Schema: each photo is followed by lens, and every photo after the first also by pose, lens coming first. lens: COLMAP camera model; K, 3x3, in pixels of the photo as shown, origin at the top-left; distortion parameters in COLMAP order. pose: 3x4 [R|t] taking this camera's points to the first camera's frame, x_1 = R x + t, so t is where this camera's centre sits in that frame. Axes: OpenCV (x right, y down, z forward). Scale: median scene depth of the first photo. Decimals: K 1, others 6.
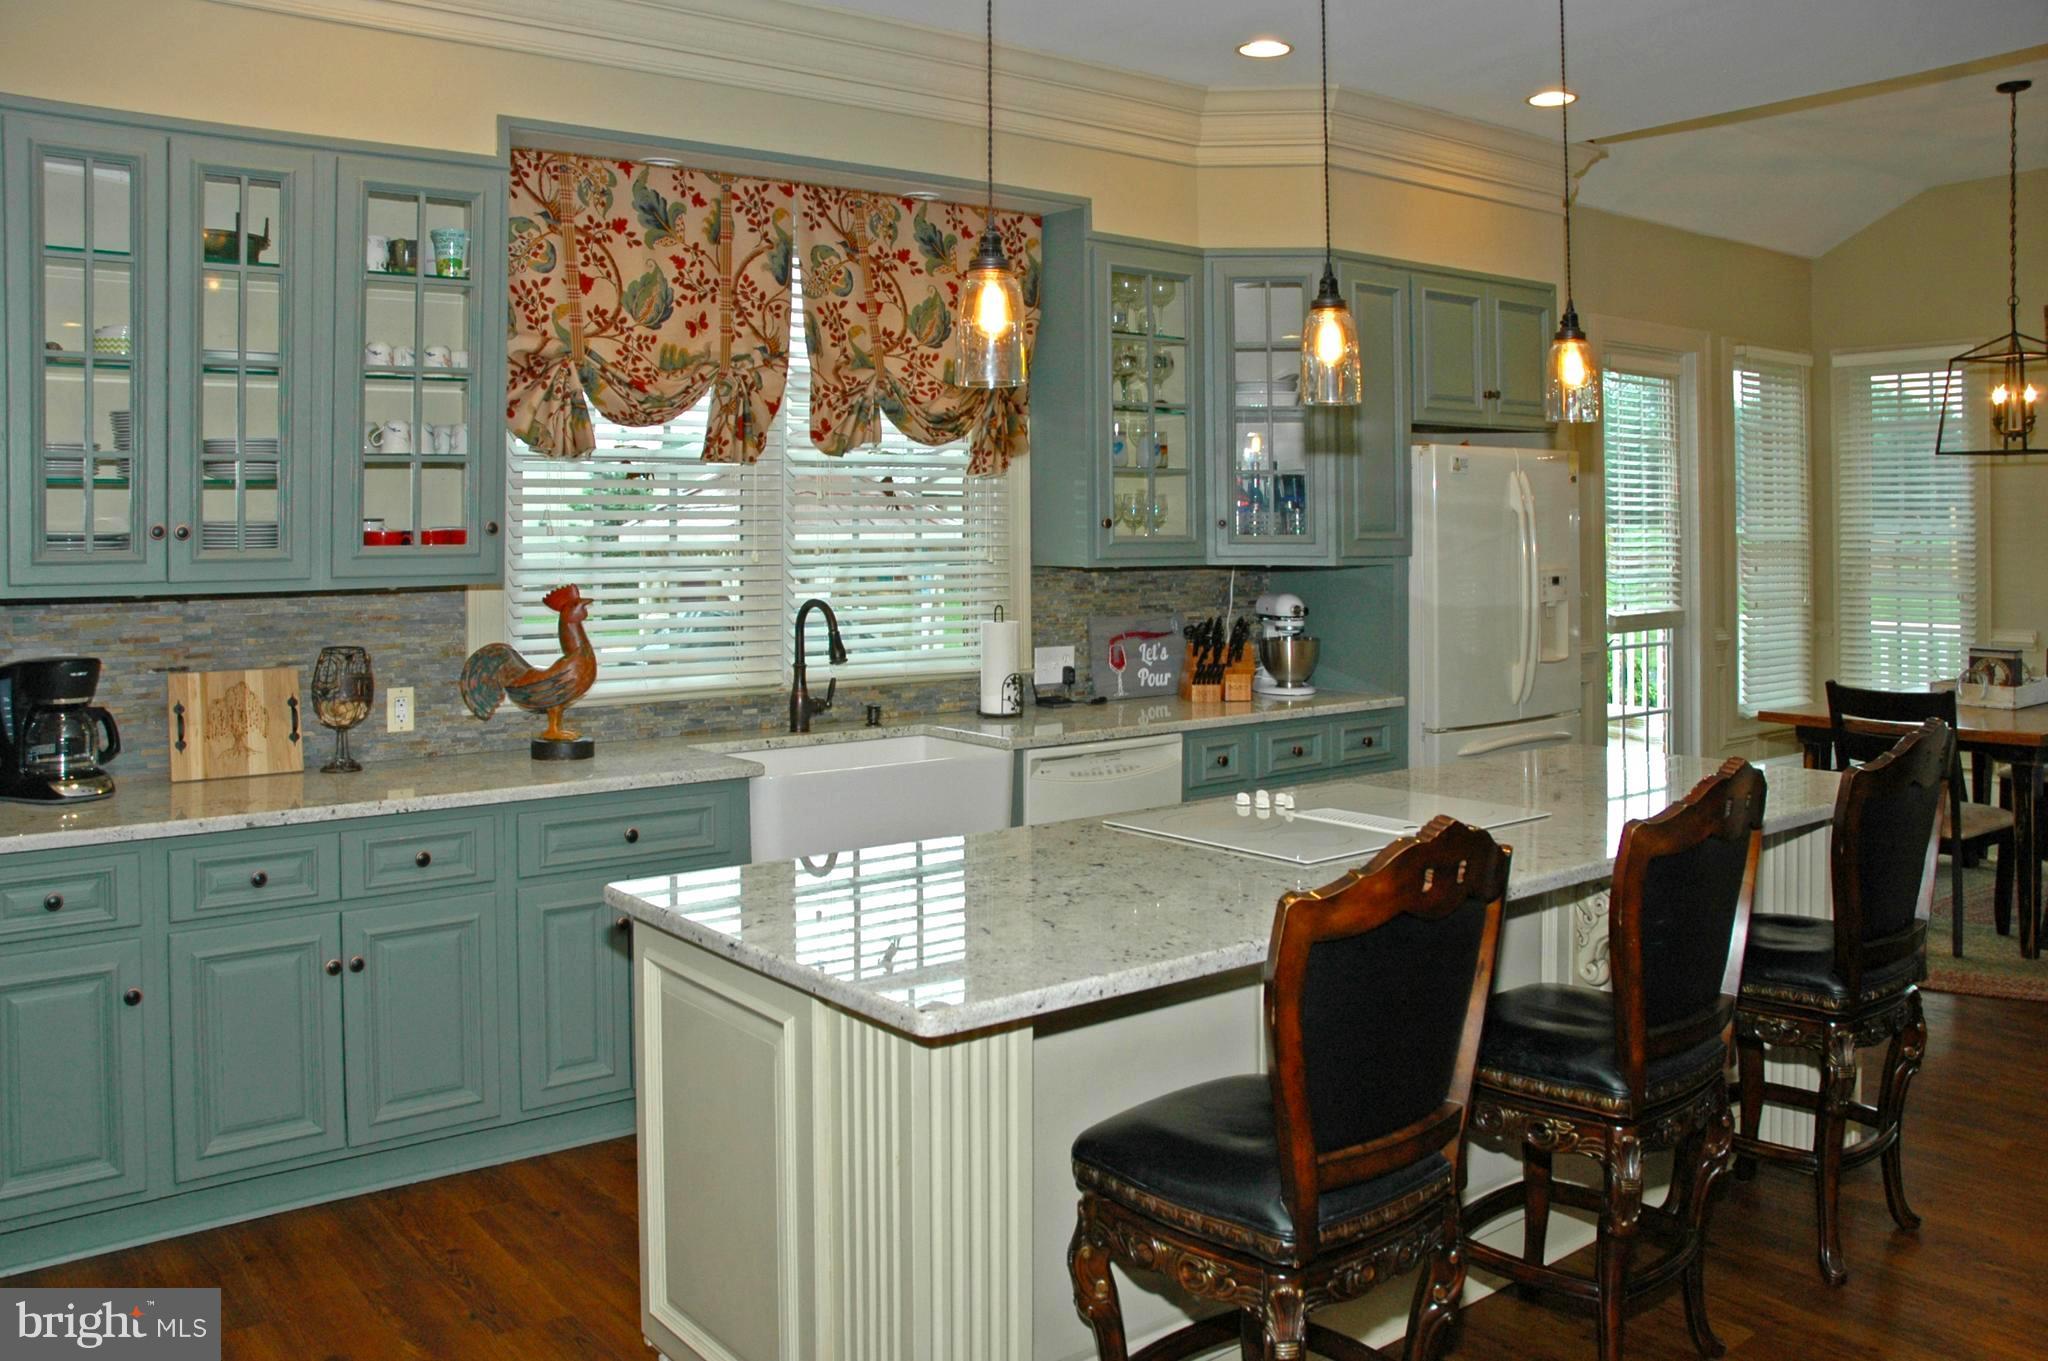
lens RADIAL K [[1724.3, 0, 1018.2], [0, 1724.3, 523.8], [0, 0, 1]] dist [-0.047627, 0.012377]
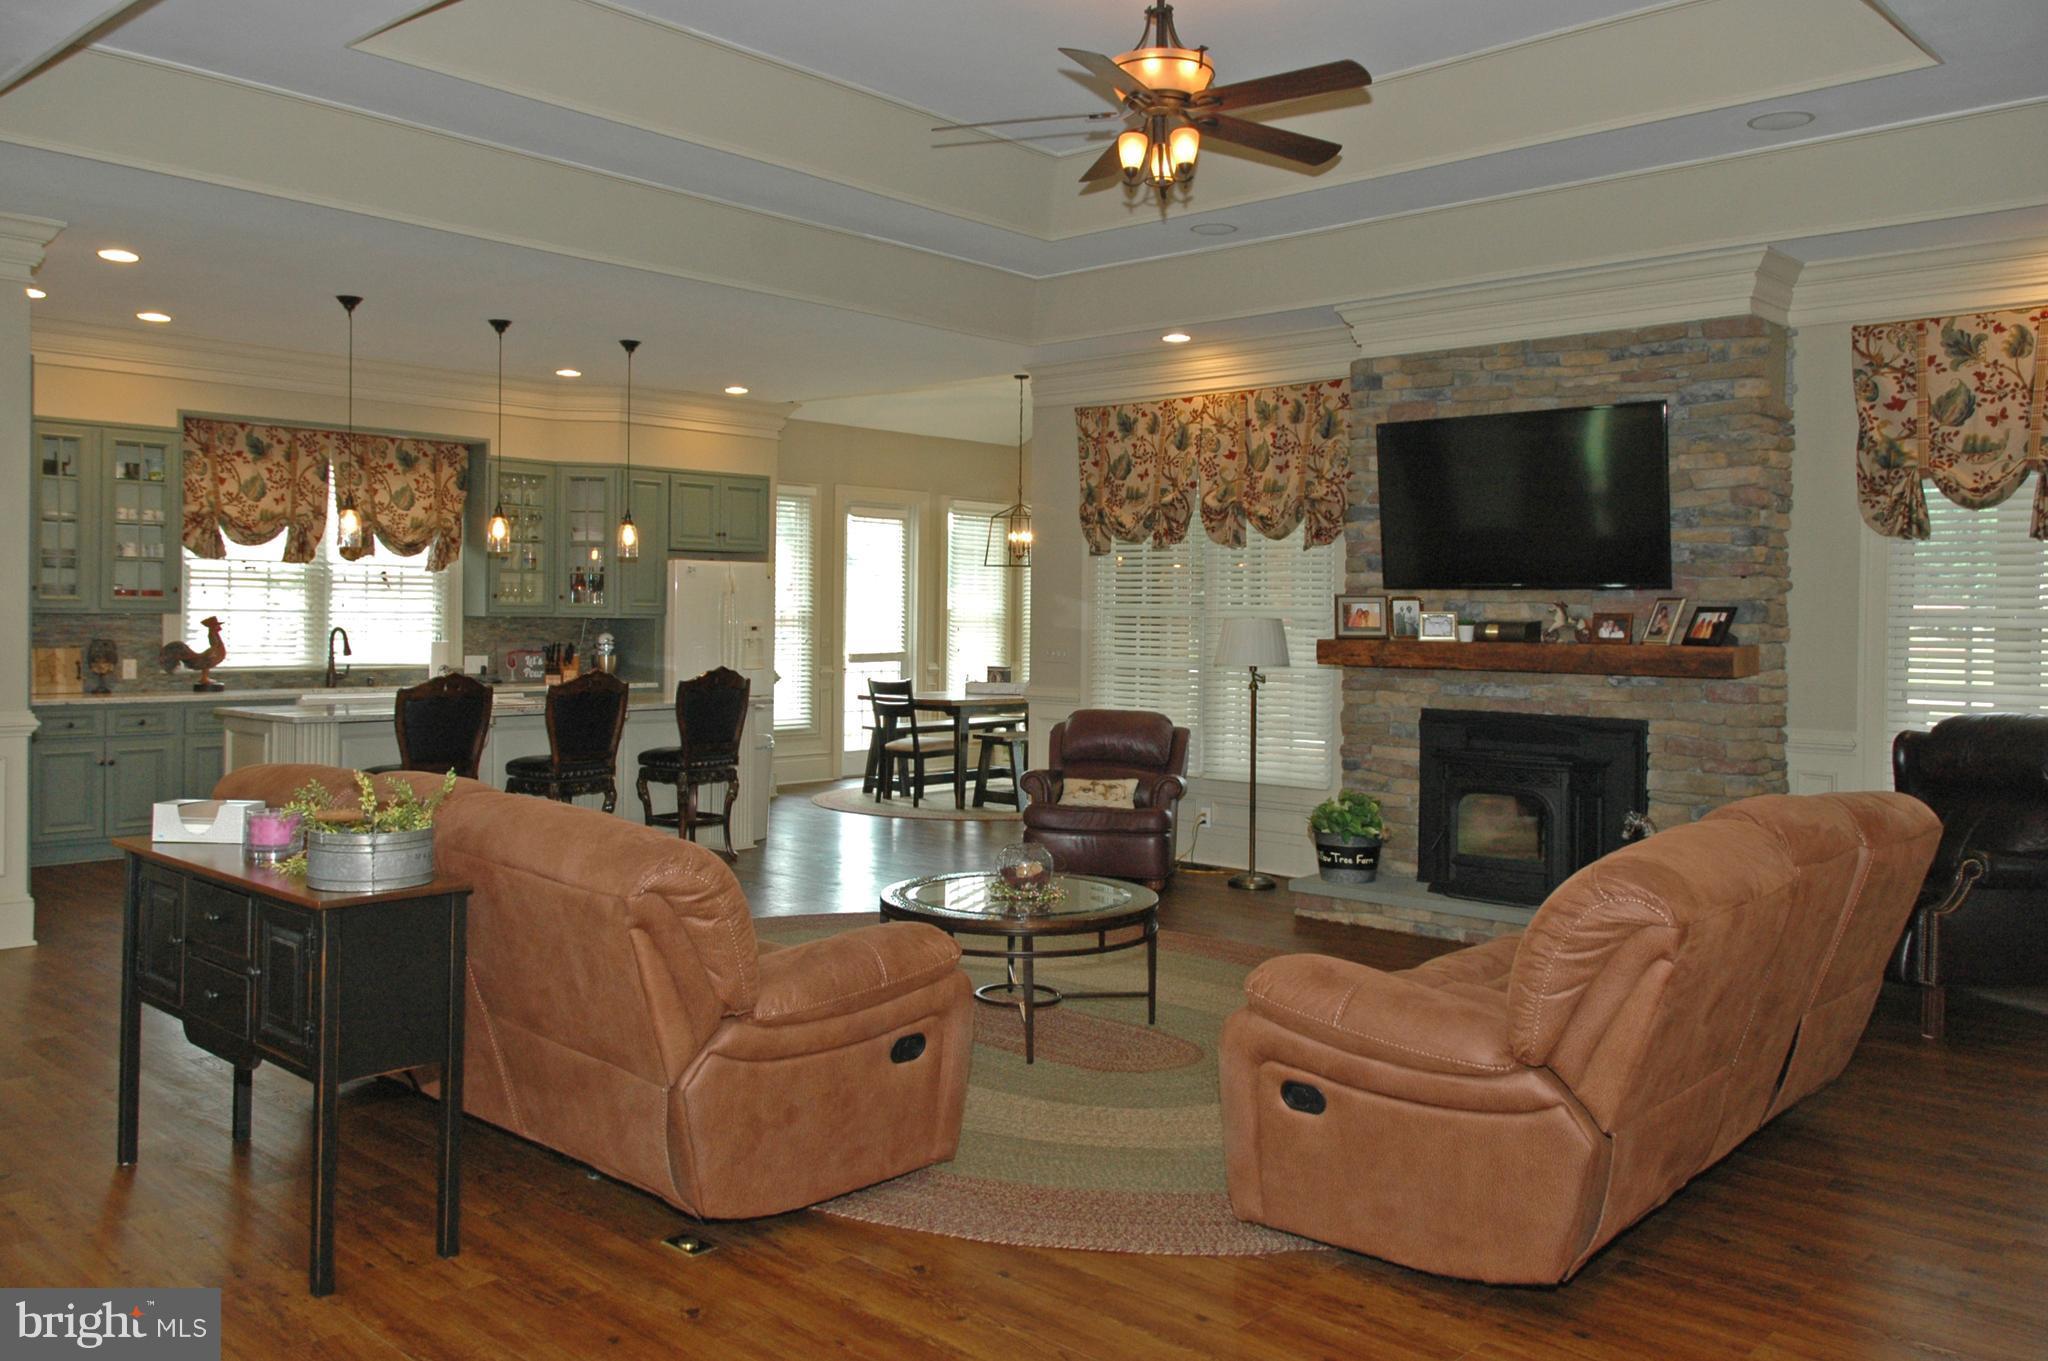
lens RADIAL K [[1592.6, 0, 971.4], [0, 1592.6, 672.6], [0, 0, 1]] dist [0.061899, 0.000996]
pose [[0.987997, 0.020690, 0.153084, 0.371839], [-0.027613, 0.998683, 0.043235, -0.008595], [-0.151988, -0.046943, 0.987267, -1.160500]]
